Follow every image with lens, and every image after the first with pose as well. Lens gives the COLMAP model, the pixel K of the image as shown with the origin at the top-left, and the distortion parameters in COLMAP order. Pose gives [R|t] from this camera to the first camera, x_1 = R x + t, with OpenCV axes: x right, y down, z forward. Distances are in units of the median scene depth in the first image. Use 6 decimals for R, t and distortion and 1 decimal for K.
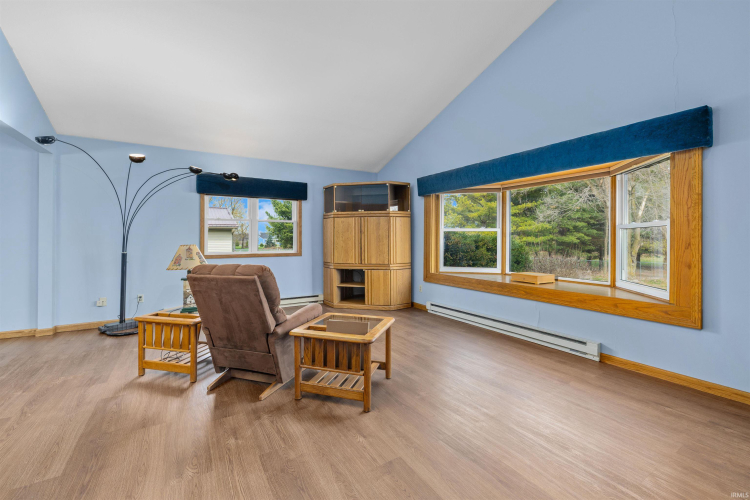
lens RADIAL K [[318.0, 0, 373.7], [0, 318.0, 237.6], [0, 0, 1]] dist [-0.000865, 0.000150]
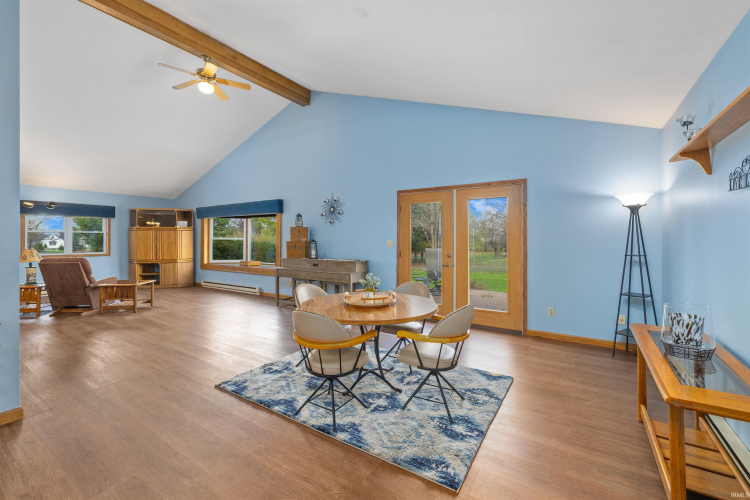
lens RADIAL K [[318.0, 0, 373.7], [0, 318.0, 237.6], [0, 0, 1]] dist [-0.000865, 0.000150]
pose [[0.904504, 0.001848, 0.426461, 0.268654], [-0.000904, 0.999997, -0.002417, -0.025787], [-0.426464, 0.001801, 0.904503, -0.922147]]
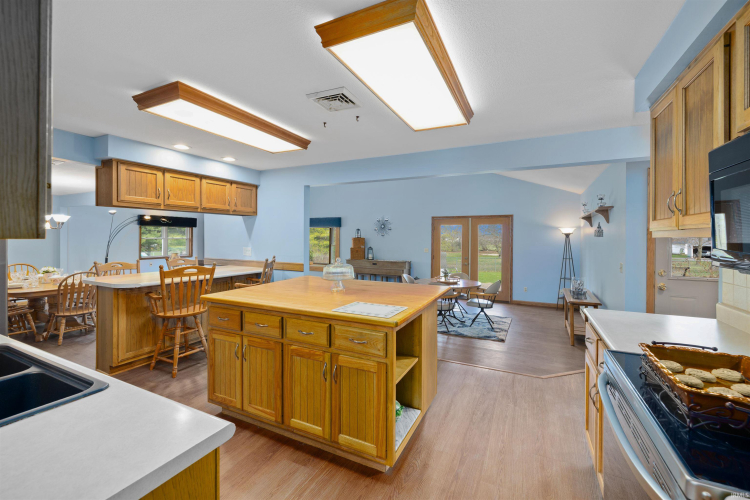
lens RADIAL K [[318.0, 0, 373.7], [0, 318.0, 237.6], [0, 0, 1]] dist [-0.000865, 0.000150]
pose [[0.849477, 0.007675, 0.527570, -0.341626], [-0.008010, 0.999967, -0.001650, -0.068902], [-0.527565, -0.002824, 0.849510, -1.254591]]
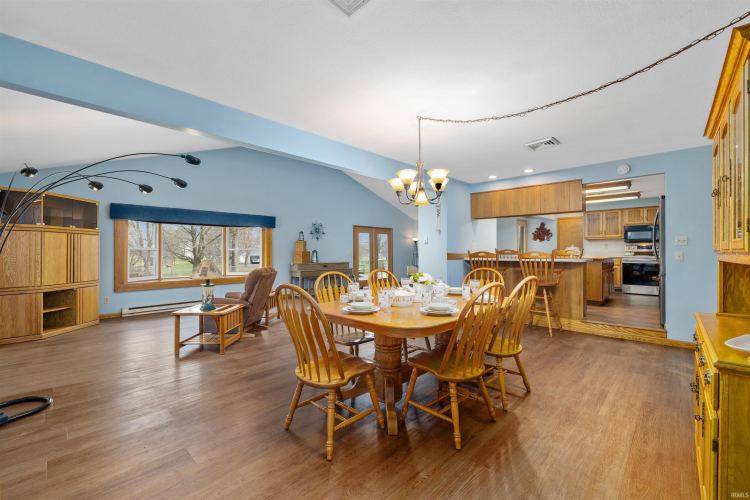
lens RADIAL K [[313.7, 0, 375.0], [0, 313.7, 250.0], [0, 0, 1]] dist [0.000208, 0.000195]
pose [[-0.257655, 0.008704, 0.966198, -1.192821], [0.003074, 0.999962, -0.008188, -0.005464], [-0.966232, 0.000861, -0.257672, 0.372007]]
